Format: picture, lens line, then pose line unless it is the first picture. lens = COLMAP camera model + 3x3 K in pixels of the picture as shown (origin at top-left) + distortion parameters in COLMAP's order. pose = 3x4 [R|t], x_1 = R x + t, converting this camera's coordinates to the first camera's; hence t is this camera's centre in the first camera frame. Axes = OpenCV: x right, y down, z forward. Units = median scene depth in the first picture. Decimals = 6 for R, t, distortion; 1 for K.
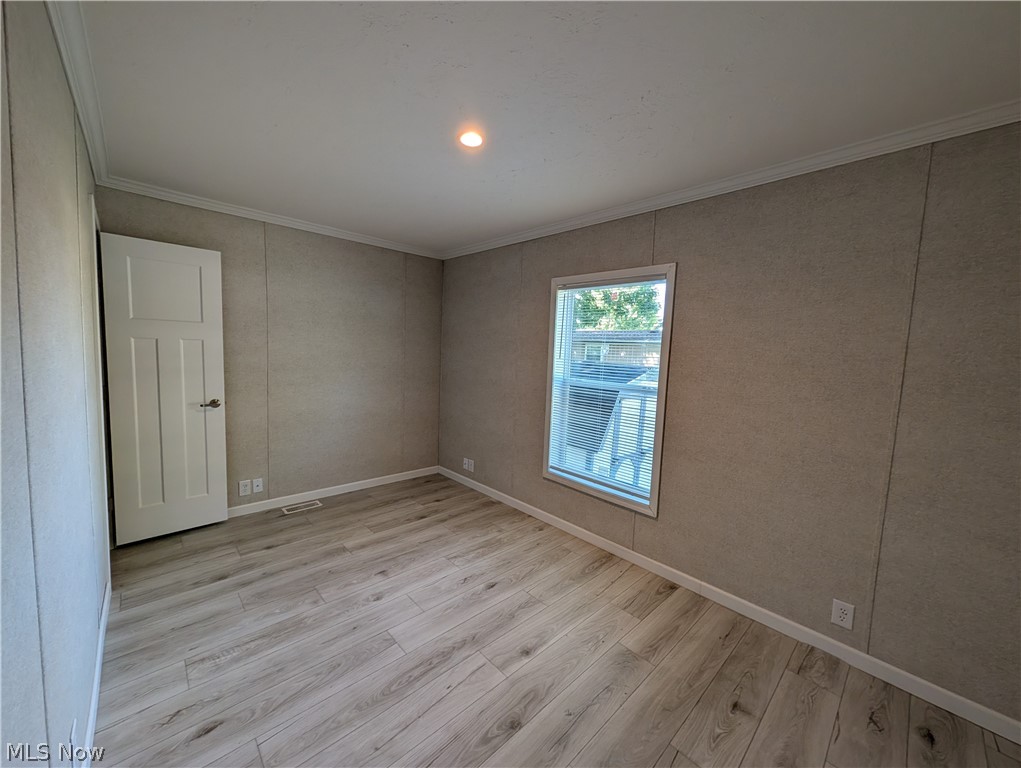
lens RADIAL K [[394.5, 0, 508.8], [0, 394.5, 379.4], [0, 0, 1]] dist [0.002979, 0.000428]
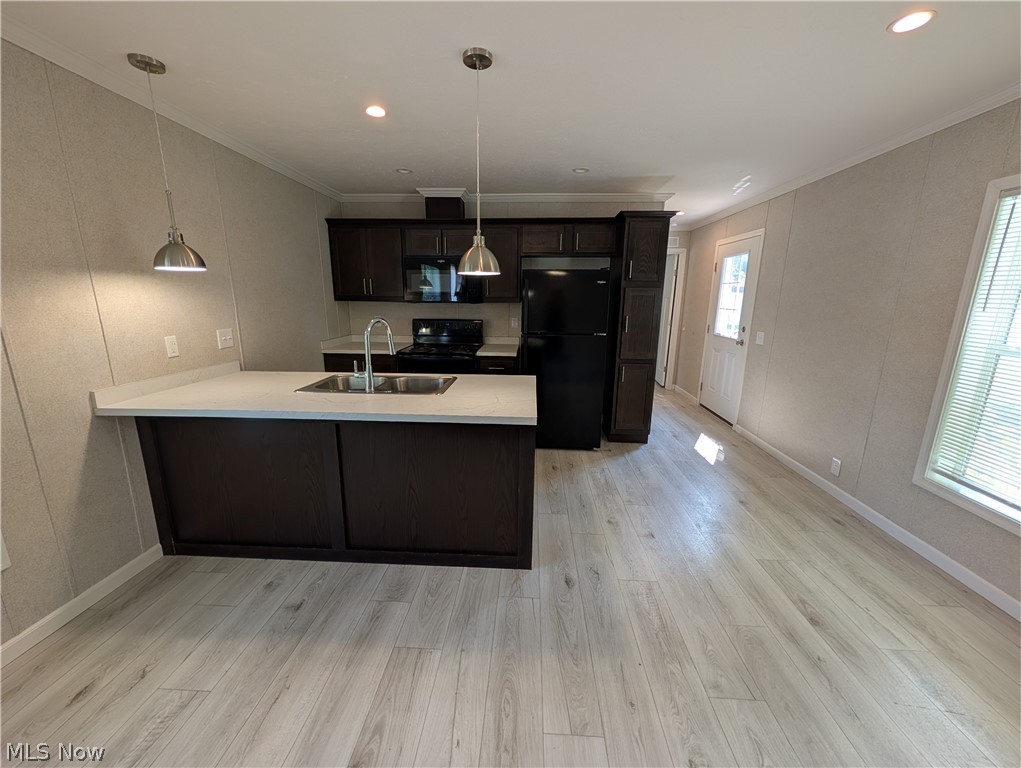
lens RADIAL K [[394.5, 0, 512.1], [0, 394.5, 383.2], [0, 0, 1]] dist [0.002979, 0.000428]
pose [[-0.720929, 0.104643, -0.685063, 0.116140], [-0.094822, 0.964342, 0.247089, -0.049594], [0.686491, 0.243093, -0.685300, 0.734168]]
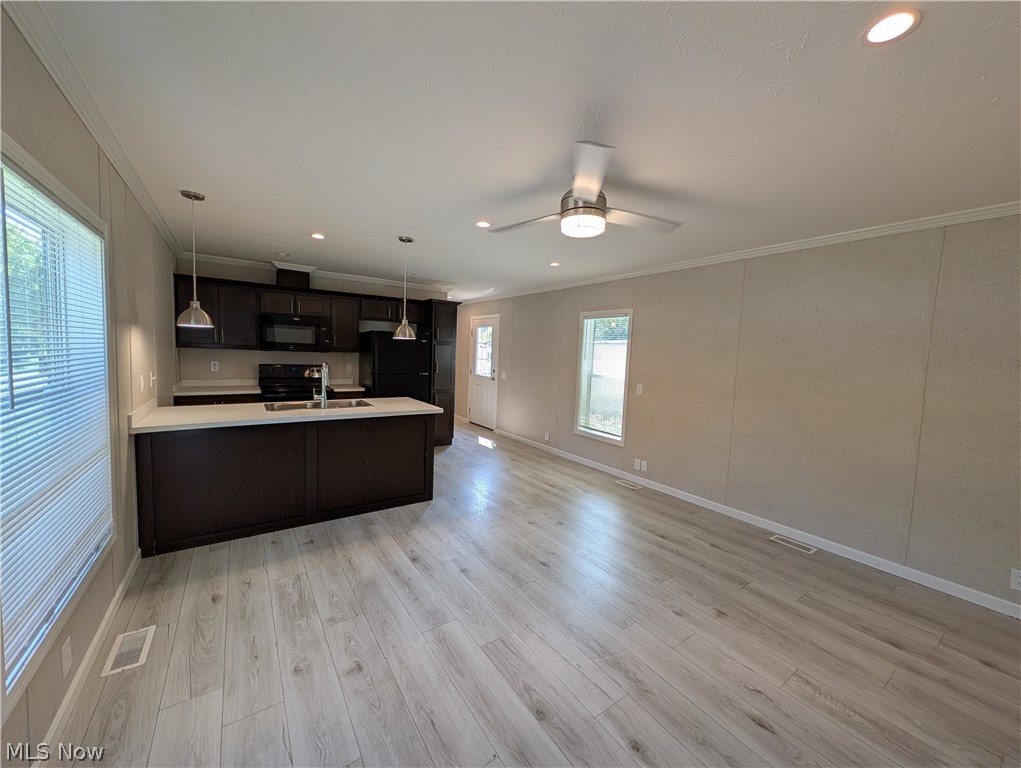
lens RADIAL K [[394.5, 0, 514.3], [0, 394.5, 383.4], [0, 0, 1]] dist [0.002979, 0.000428]
pose [[-0.140437, 0.031735, -0.989581, 0.783751], [-0.123191, 0.991159, 0.049268, -0.025043], [0.982396, 0.128827, -0.135286, 0.735767]]
